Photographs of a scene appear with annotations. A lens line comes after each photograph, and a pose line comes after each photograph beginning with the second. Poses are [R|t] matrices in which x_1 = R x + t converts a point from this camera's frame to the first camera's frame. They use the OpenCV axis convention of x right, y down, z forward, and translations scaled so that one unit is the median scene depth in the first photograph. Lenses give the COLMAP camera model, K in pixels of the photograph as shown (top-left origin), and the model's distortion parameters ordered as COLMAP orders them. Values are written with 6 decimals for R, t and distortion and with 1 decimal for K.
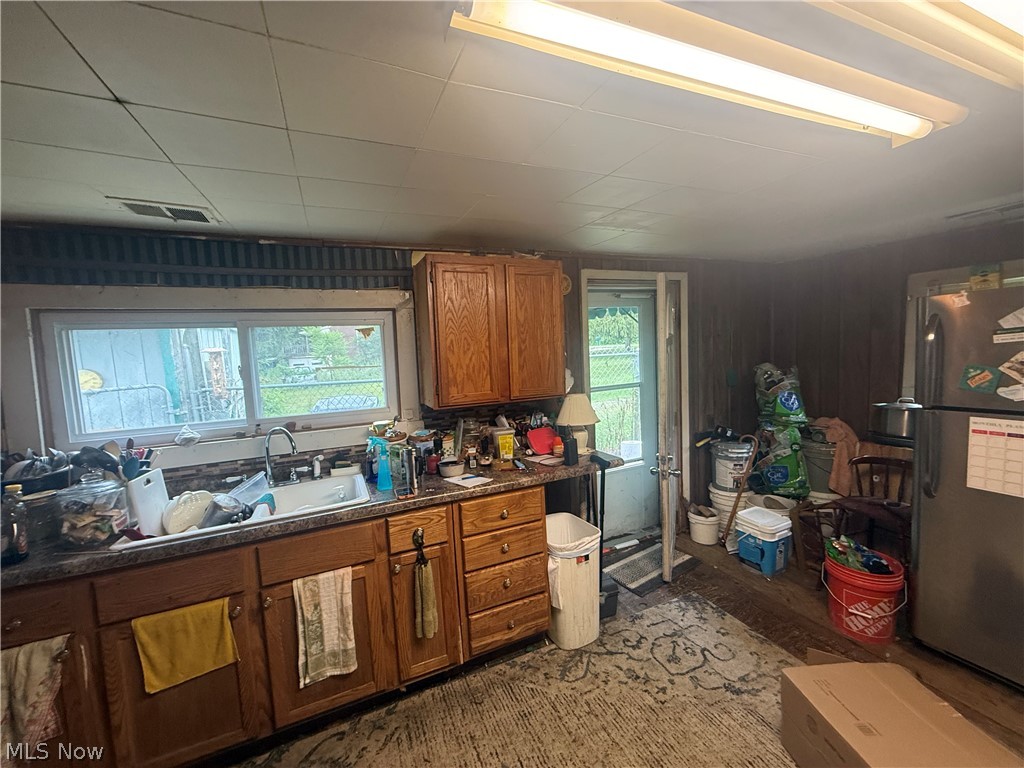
lens RADIAL K [[409.2, 0, 512.9], [0, 409.2, 384.5], [0, 0, 1]] dist [0.000214, 0.000435]
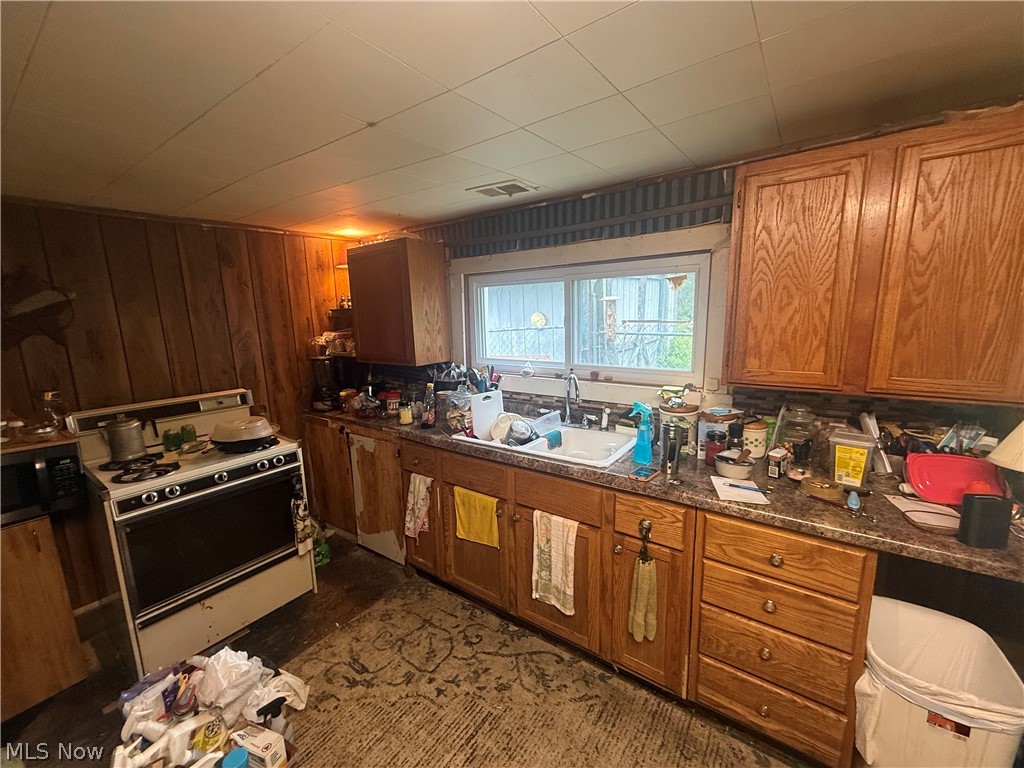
lens RADIAL K [[409.2, 0, 511.2], [0, 409.2, 384.6], [0, 0, 1]] dist [0.000214, 0.000435]
pose [[0.506177, 0.183129, -0.842763, 0.267981], [-0.068239, 0.982636, 0.172538, -0.045980], [0.859726, -0.029825, 0.509884, 0.302830]]
